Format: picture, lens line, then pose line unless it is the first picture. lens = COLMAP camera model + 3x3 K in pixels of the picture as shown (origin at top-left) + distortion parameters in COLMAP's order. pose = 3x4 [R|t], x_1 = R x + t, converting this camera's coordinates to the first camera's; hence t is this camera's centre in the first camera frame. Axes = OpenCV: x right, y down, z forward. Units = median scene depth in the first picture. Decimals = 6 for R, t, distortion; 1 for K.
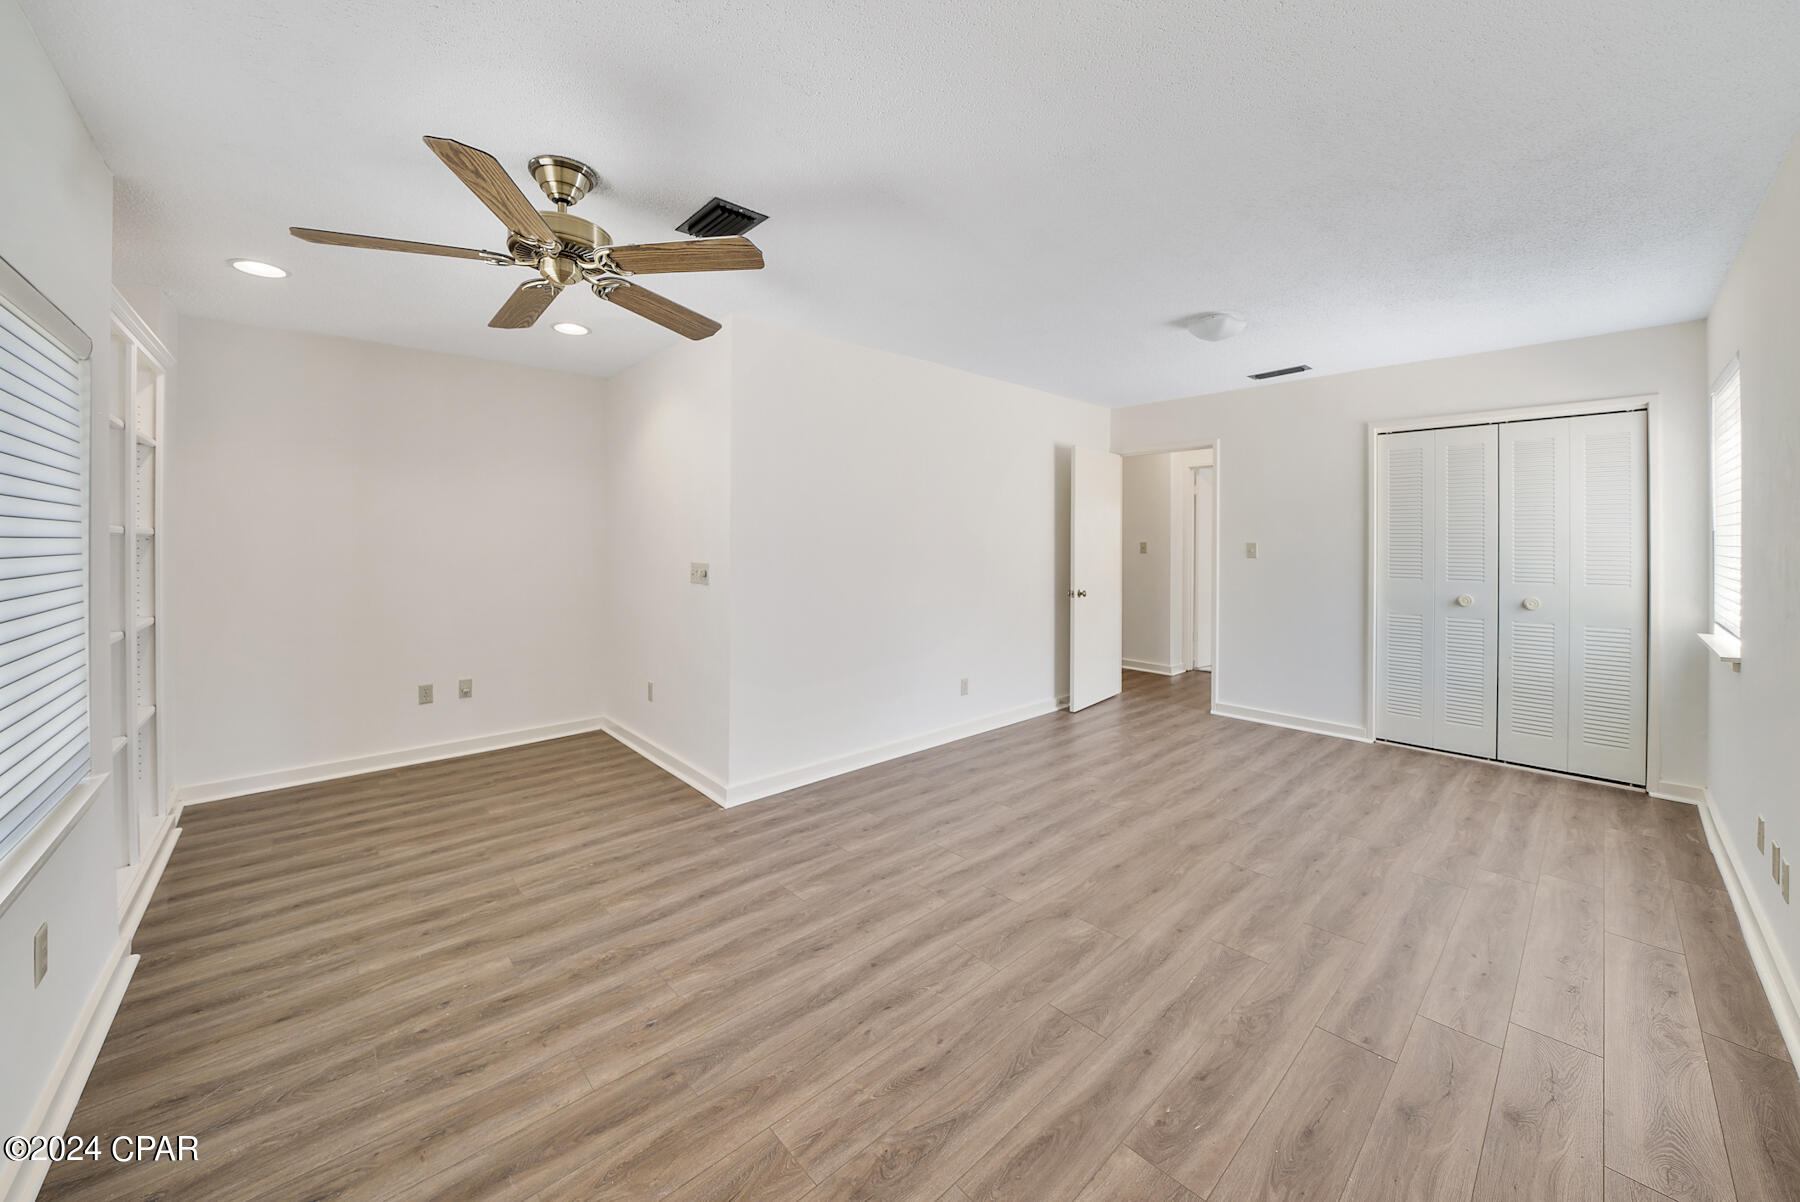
lens RADIAL K [[643.0, 0, 893.2], [0, 643.0, 546.3], [0, 0, 1]] dist [-0.001543, -0.000071]
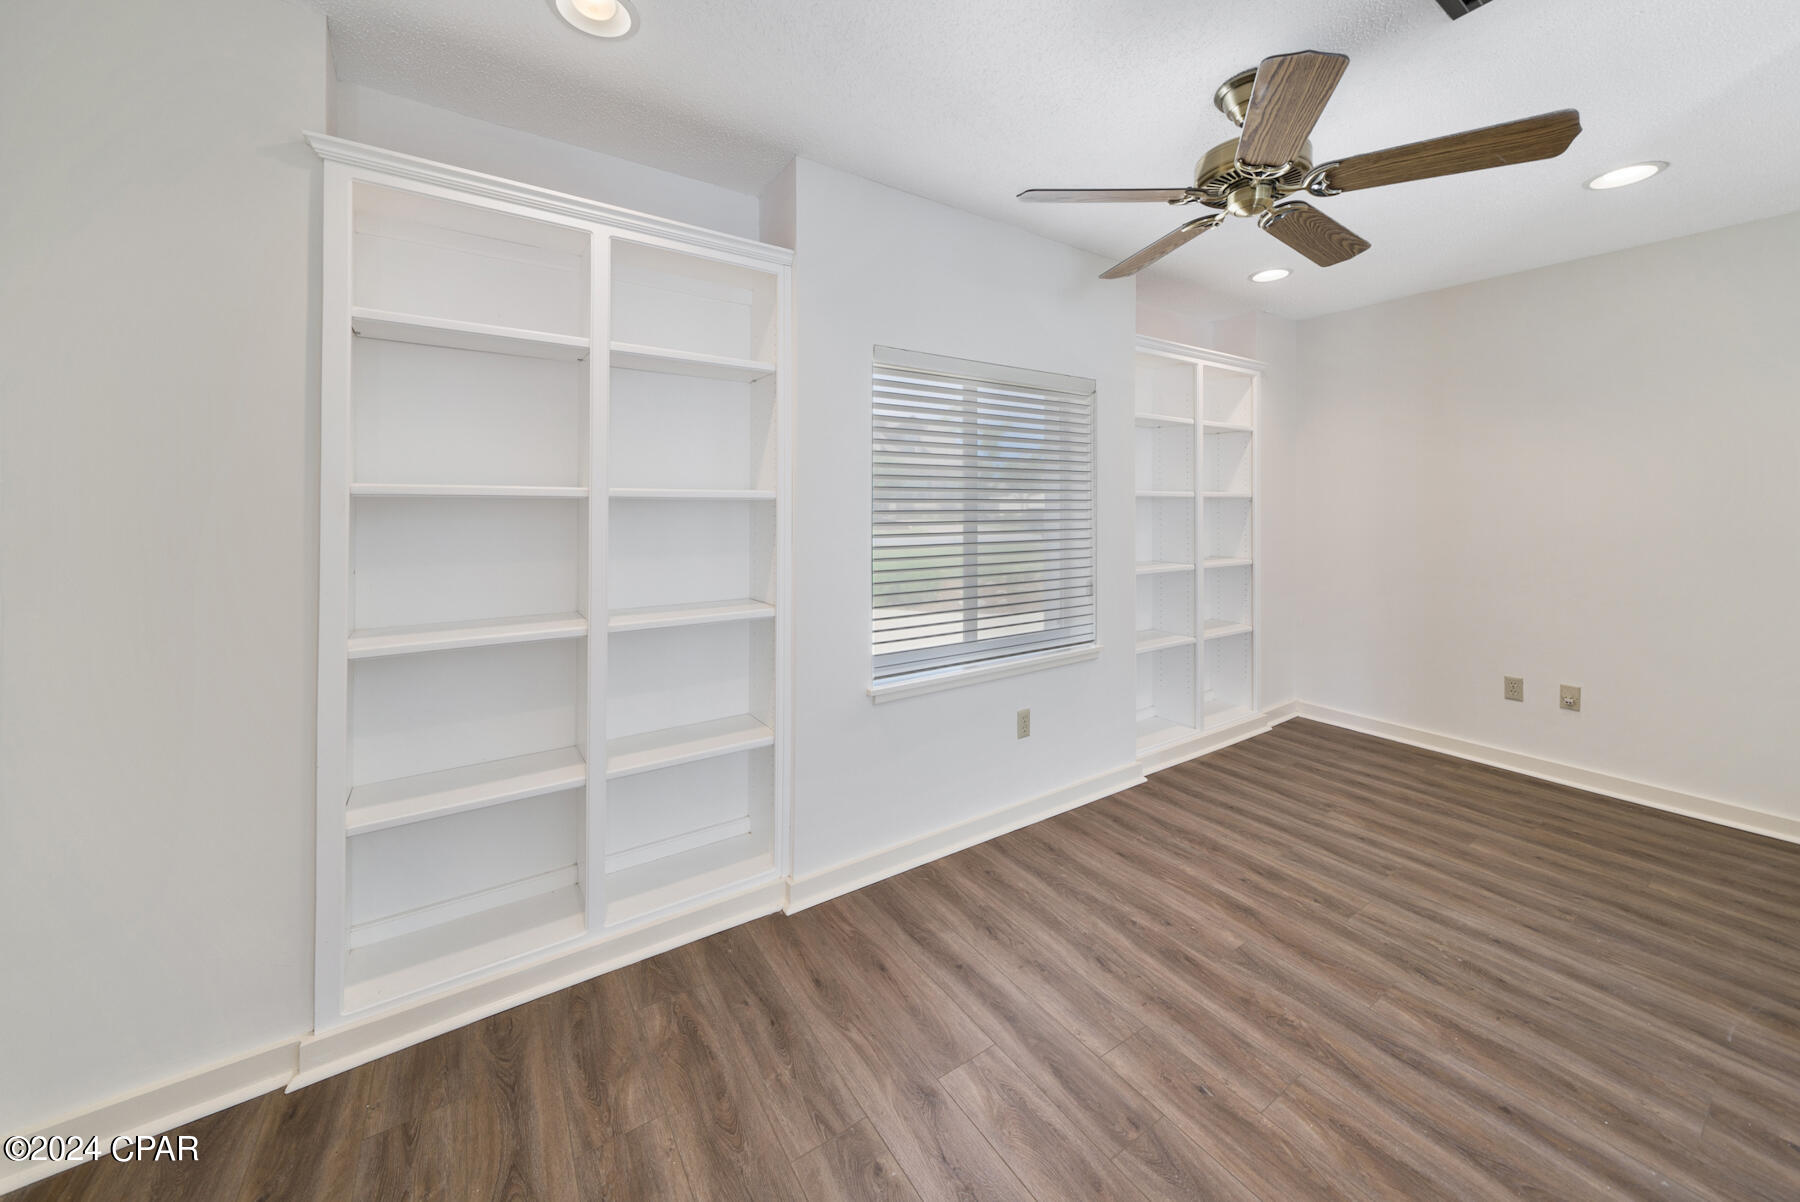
lens RADIAL K [[679.3, 0, 897.6], [0, 679.3, 506.0], [0, 0, 1]] dist [0.015043, 0.000079]
pose [[-0.138030, 0.004332, -0.990419, 0.472807], [-0.008230, 0.999951, 0.005520, -0.003191], [0.990394, 0.008913, -0.137988, 0.632971]]
